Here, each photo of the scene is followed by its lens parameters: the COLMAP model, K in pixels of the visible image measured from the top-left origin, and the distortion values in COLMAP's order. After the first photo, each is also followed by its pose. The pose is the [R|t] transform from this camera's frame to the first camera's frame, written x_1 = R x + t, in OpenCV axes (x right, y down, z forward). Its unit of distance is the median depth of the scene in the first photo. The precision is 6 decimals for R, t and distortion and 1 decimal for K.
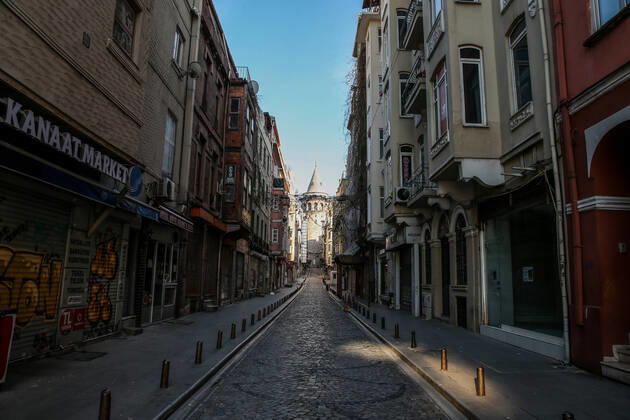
lens RADIAL K [[432.0, 0, 315.0], [0, 432.0, 210.0], [0, 0, 1]] dist [-0.107474, 0.090923]
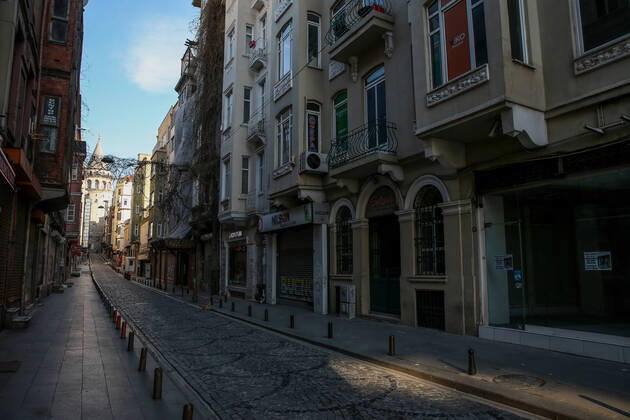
lens RADIAL K [[432.0, 0, 315.0], [0, 432.0, 210.0], [0, 0, 1]] dist [-0.107474, 0.090923]
pose [[0.881057, 0.041503, 0.471186, -0.158311], [-0.057080, 0.998192, 0.018810, 0.036879], [-0.469553, -0.043468, 0.881834, 0.286198]]
